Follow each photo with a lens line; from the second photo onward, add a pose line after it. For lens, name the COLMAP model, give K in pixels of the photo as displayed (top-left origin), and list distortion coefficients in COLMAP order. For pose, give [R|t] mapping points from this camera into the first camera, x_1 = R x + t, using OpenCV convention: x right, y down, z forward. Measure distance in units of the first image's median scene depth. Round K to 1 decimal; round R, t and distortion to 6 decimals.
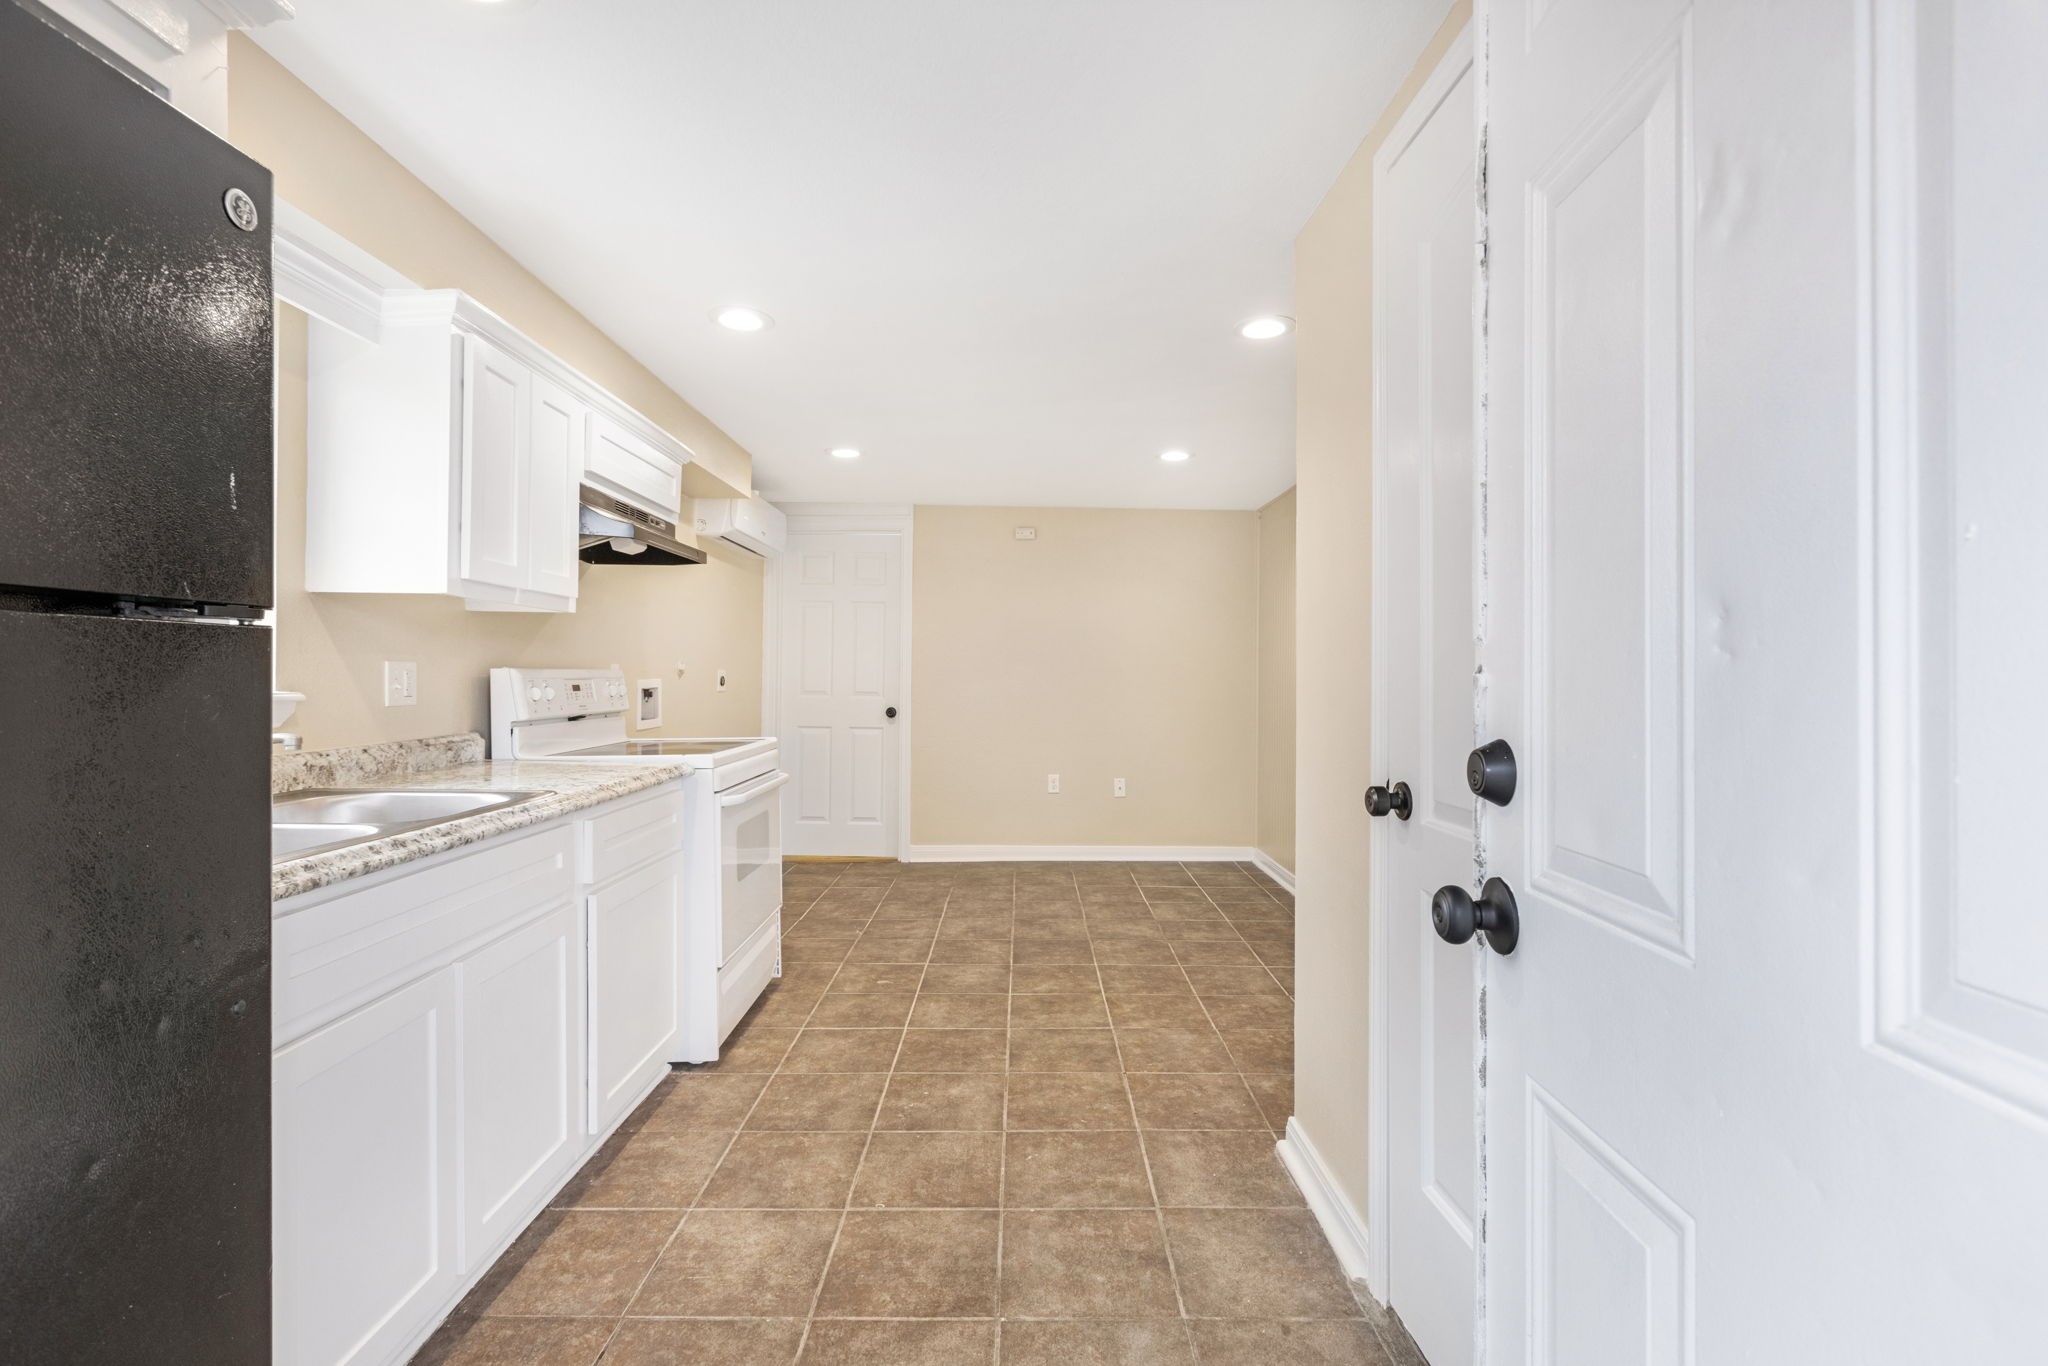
lens RADIAL K [[922.3, 0, 1024.0], [0, 922.3, 673.2], [0, 0, 1]] dist [0.000774, -0.000115]
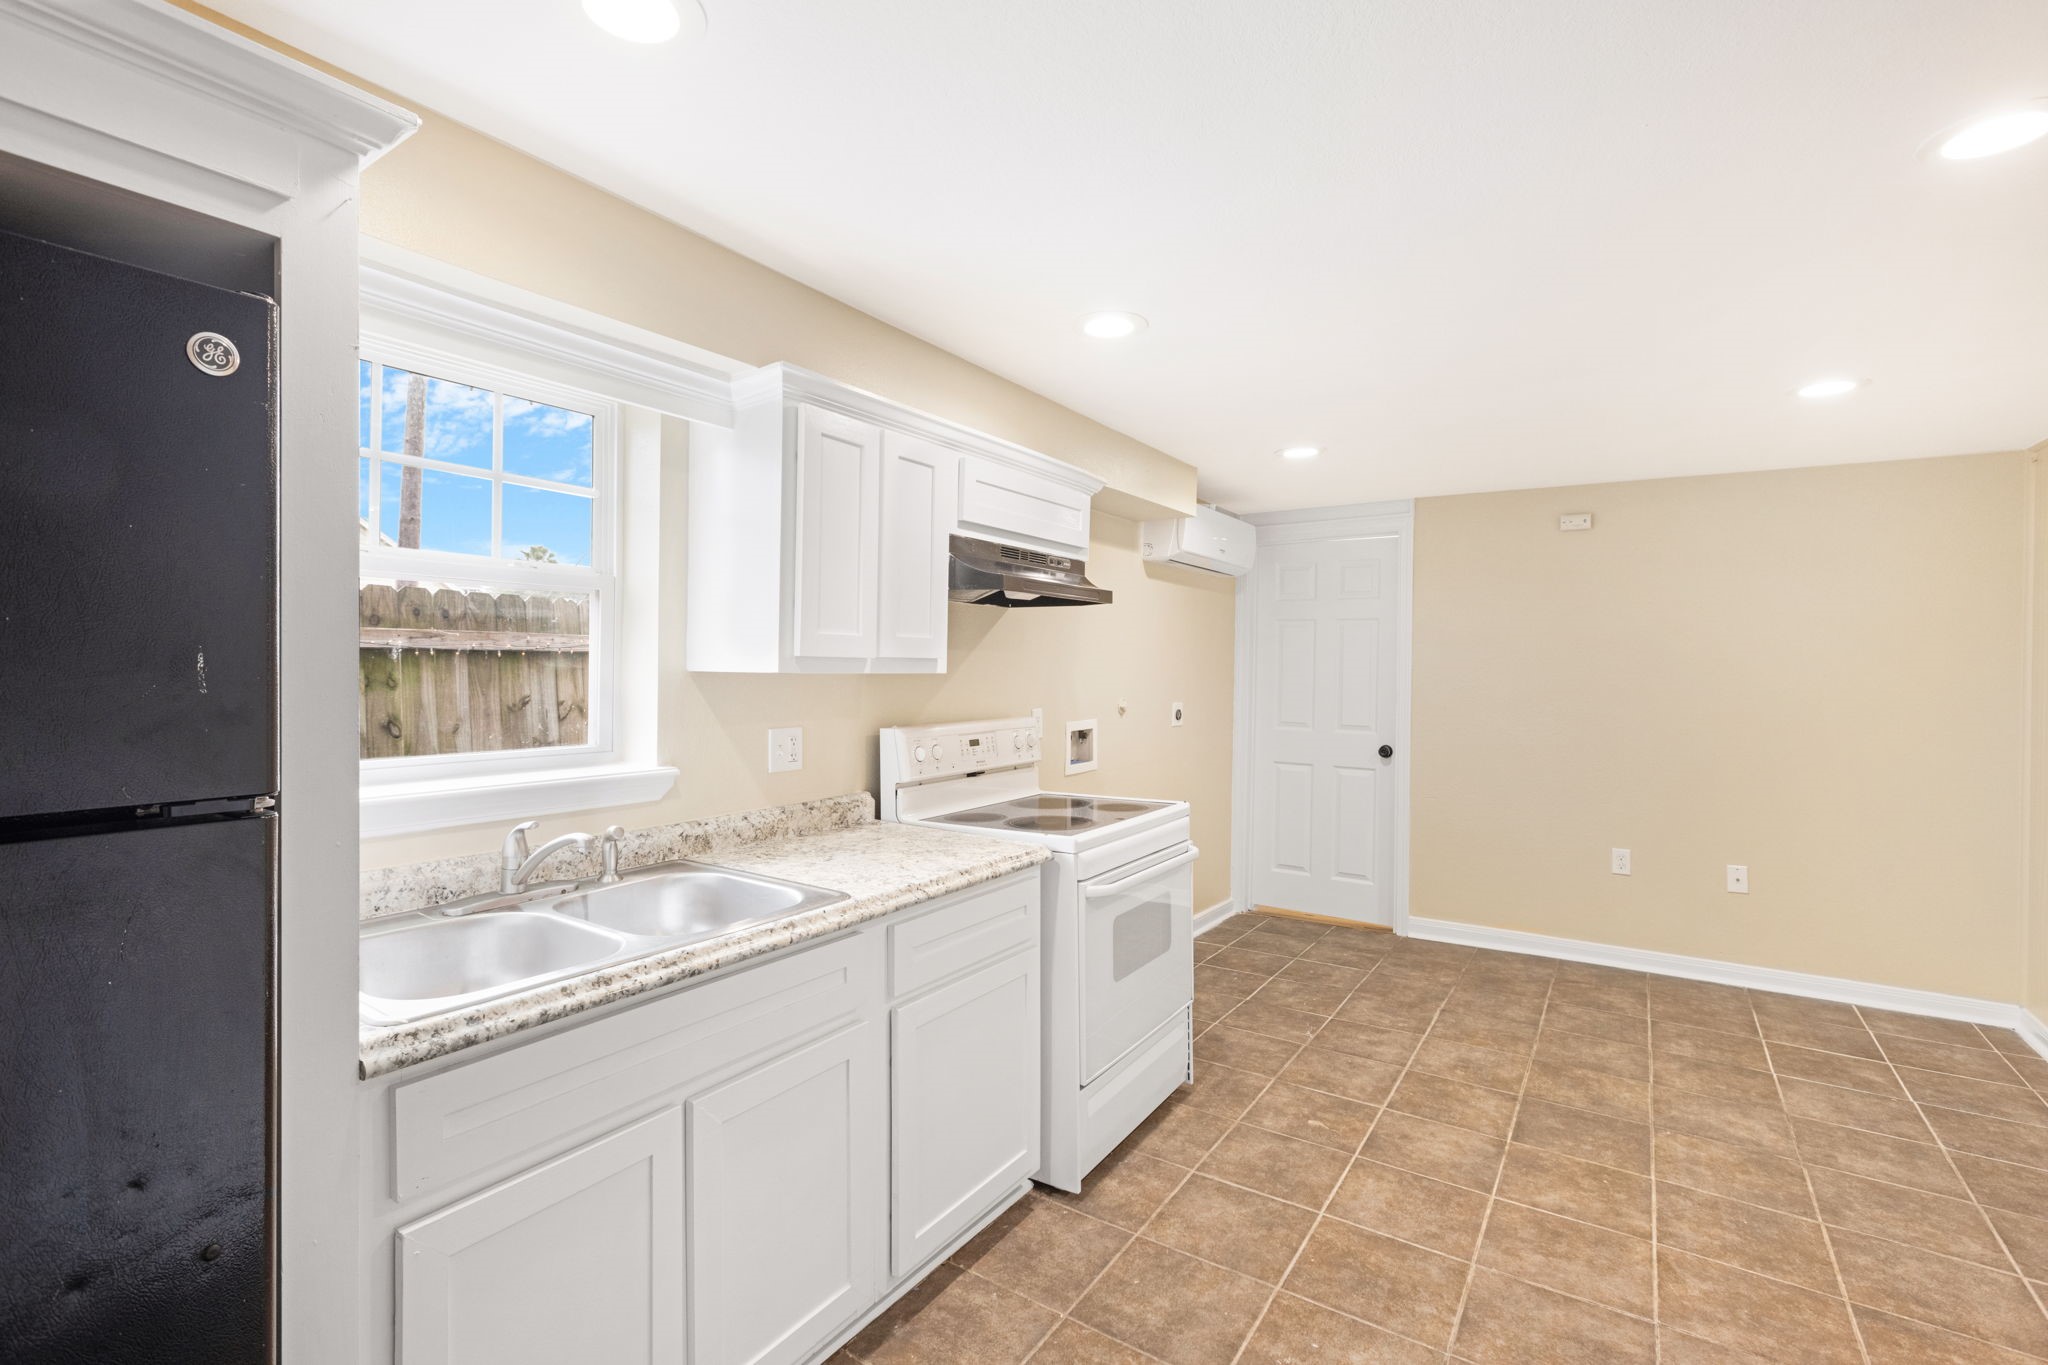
lens RADIAL K [[926.8, 0, 992.3], [0, 926.8, 668.8], [0, 0, 1]] dist [-0.000633, -0.000677]
pose [[0.818811, 0.002354, -0.574058, 0.083575], [-0.001476, 0.999997, 0.001995, -0.061909], [0.574061, -0.000786, 0.818812, 0.214531]]
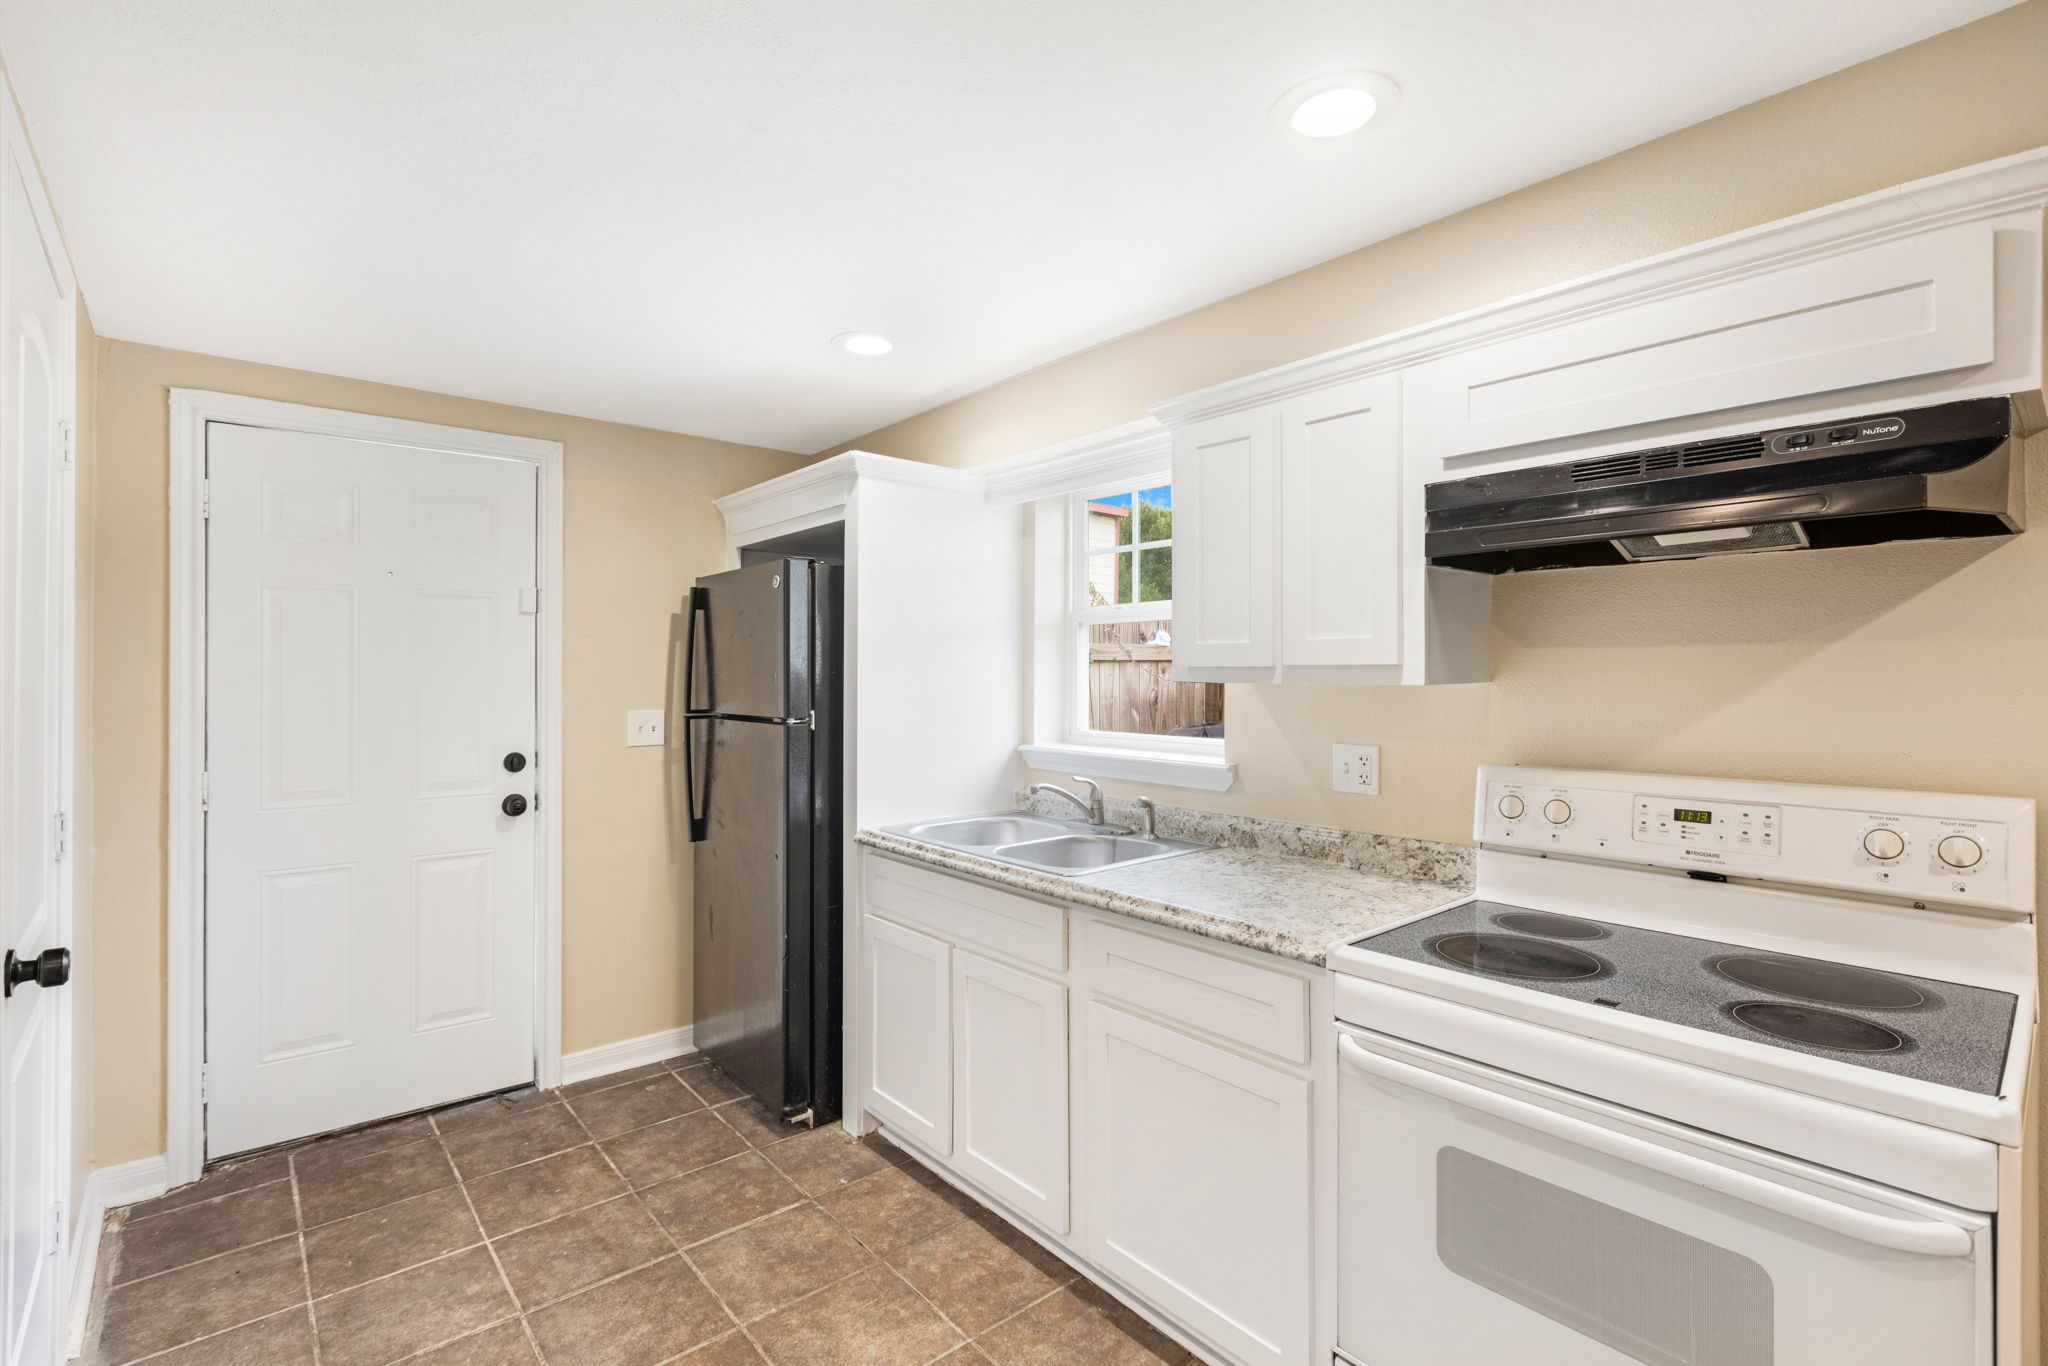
lens RADIAL K [[922.3, 0, 1024.0], [0, 922.3, 673.2], [0, 0, 1]] dist [0.000774, -0.000115]
pose [[-0.759044, -0.003472, -0.651030, 0.136190], [0.000590, 0.999982, -0.006021, -0.060387], [0.651039, -0.004954, -0.759028, 1.127760]]
